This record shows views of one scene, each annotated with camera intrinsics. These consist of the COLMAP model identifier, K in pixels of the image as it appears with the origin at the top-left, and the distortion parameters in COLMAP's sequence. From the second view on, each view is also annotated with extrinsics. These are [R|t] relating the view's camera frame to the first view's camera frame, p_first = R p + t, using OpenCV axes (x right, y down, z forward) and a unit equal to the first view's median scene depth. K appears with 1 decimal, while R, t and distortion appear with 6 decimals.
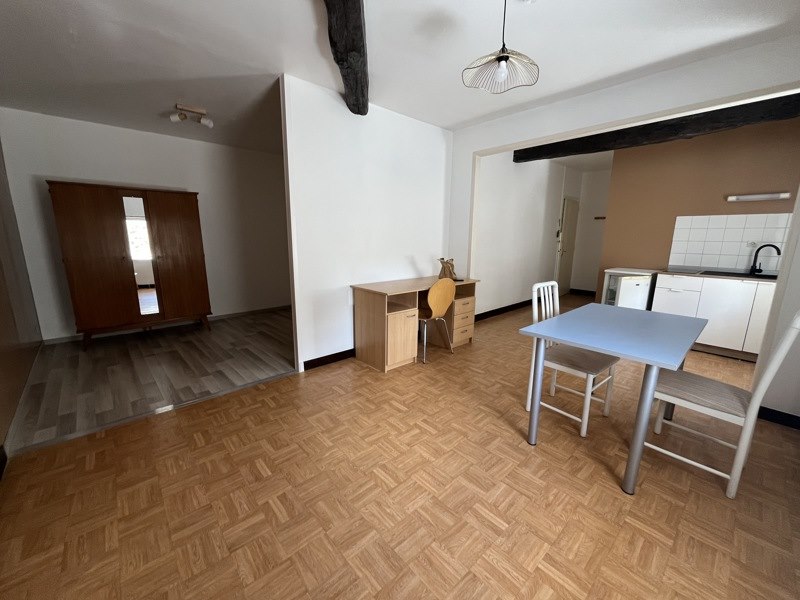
lens RADIAL K [[322.9, 0, 401.0], [0, 322.9, 299.6], [0, 0, 1]] dist [0.002583, 0.000408]
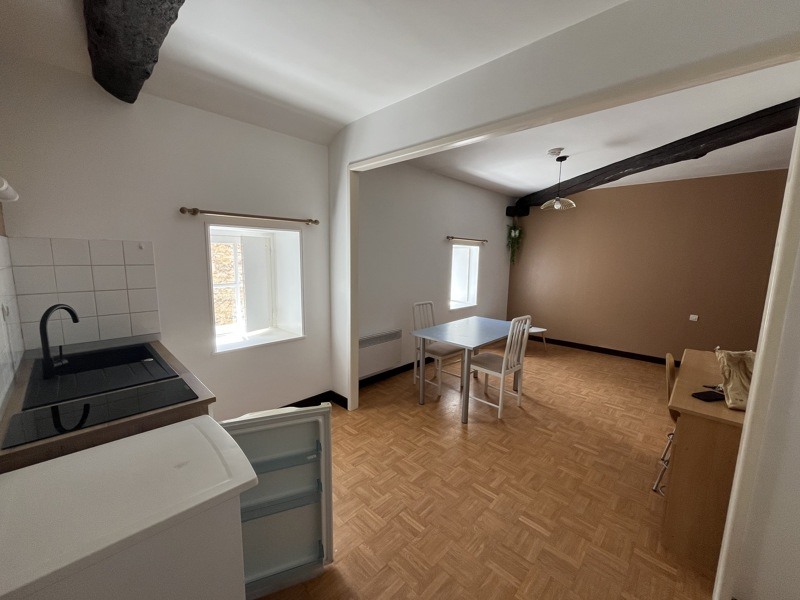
lens RADIAL K [[322.9, 0, 398.7], [0, 322.9, 300.0], [0, 0, 1]] dist [0.002583, 0.000408]
pose [[-0.997559, -0.019046, -0.067179, 0.894308], [-0.040288, 0.942784, 0.330961, -0.450616], [0.057032, 0.332860, -0.941250, 1.886783]]
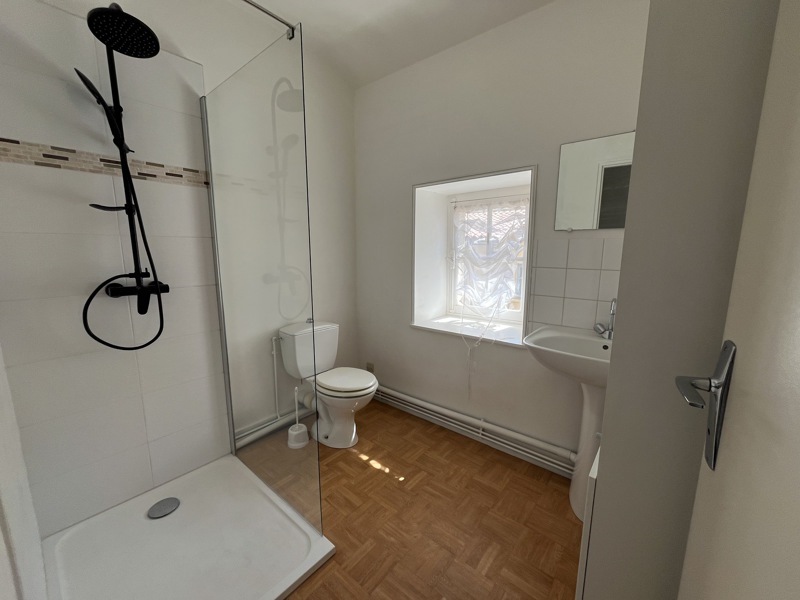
lens RADIAL K [[322.9, 0, 399.4], [0, 322.9, 300.9], [0, 0, 1]] dist [0.002583, 0.000408]
pose [[-0.132229, -0.168474, 0.976797, -0.620465], [0.197663, 0.961176, 0.192537, -0.133799], [-0.971311, 0.218535, -0.093794, 0.666434]]
